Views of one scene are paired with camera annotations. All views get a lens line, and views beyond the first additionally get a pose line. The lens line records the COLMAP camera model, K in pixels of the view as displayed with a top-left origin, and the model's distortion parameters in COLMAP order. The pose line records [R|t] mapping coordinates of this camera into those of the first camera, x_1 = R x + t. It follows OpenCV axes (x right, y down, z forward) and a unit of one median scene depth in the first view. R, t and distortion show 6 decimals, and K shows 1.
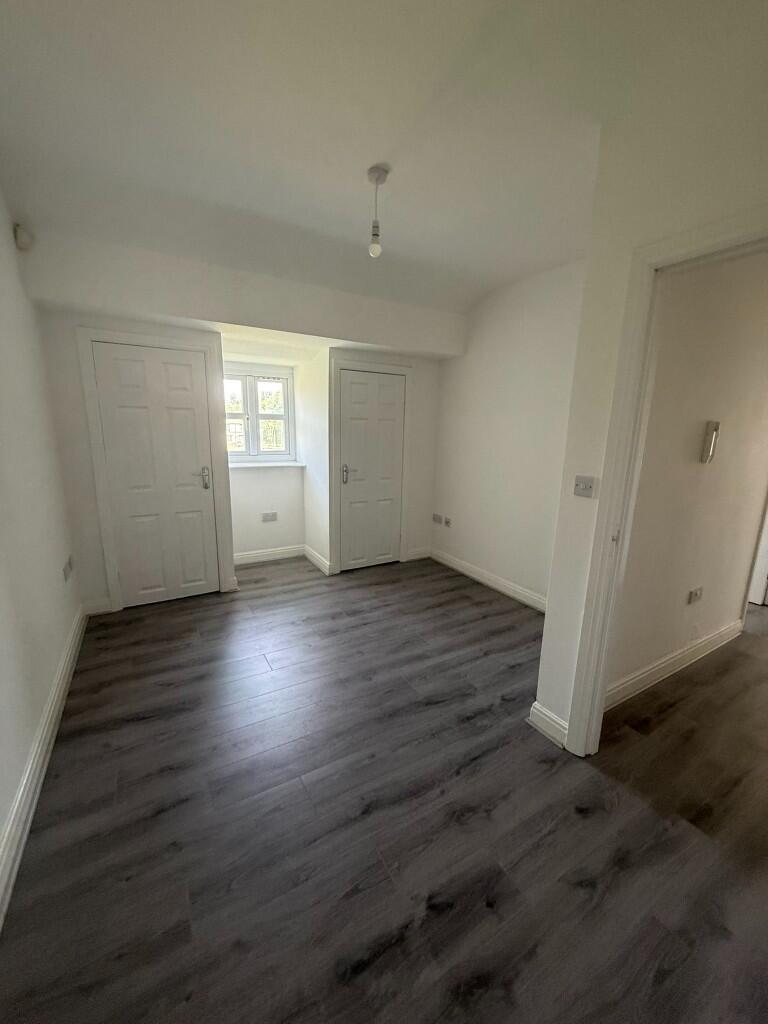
lens RADIAL K [[411.3, 0, 387.4], [0, 411.3, 510.8], [0, 0, 1]] dist [-0.004602, 0.000104]
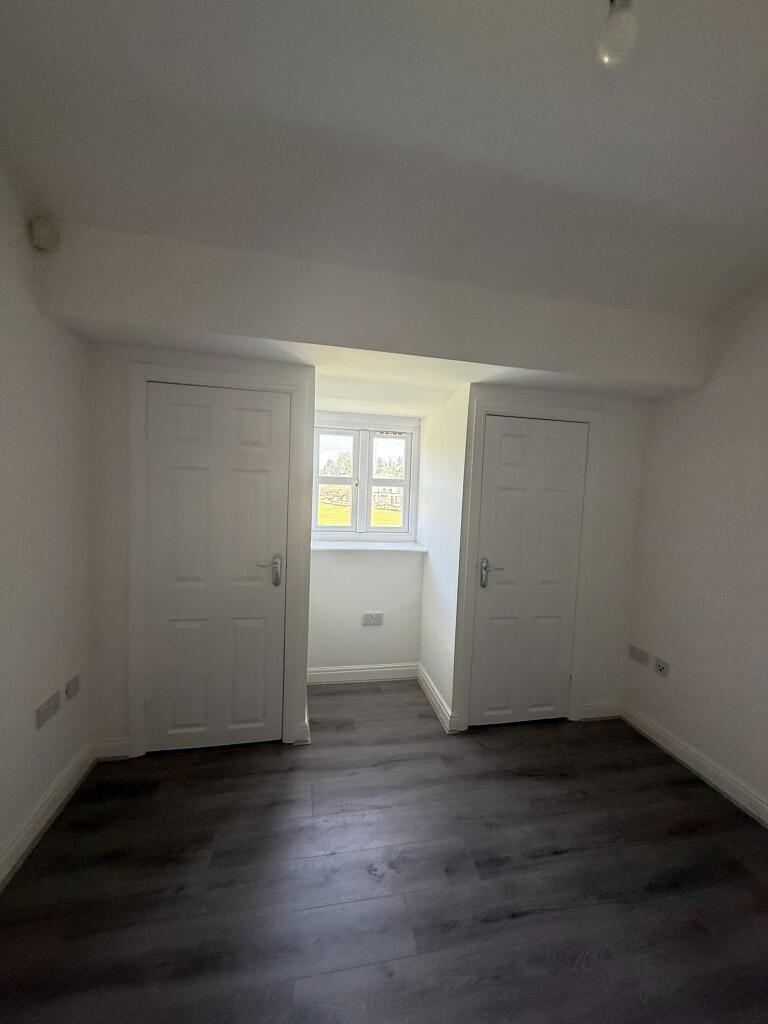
lens RADIAL K [[411.3, 0, 387.4], [0, 411.3, 510.8], [0, 0, 1]] dist [-0.004602, 0.000104]
pose [[0.947230, 0.037283, -0.318379, -0.045673], [-0.084769, 0.986989, -0.136623, -0.083605], [0.309143, 0.156403, 0.938067, 0.335996]]
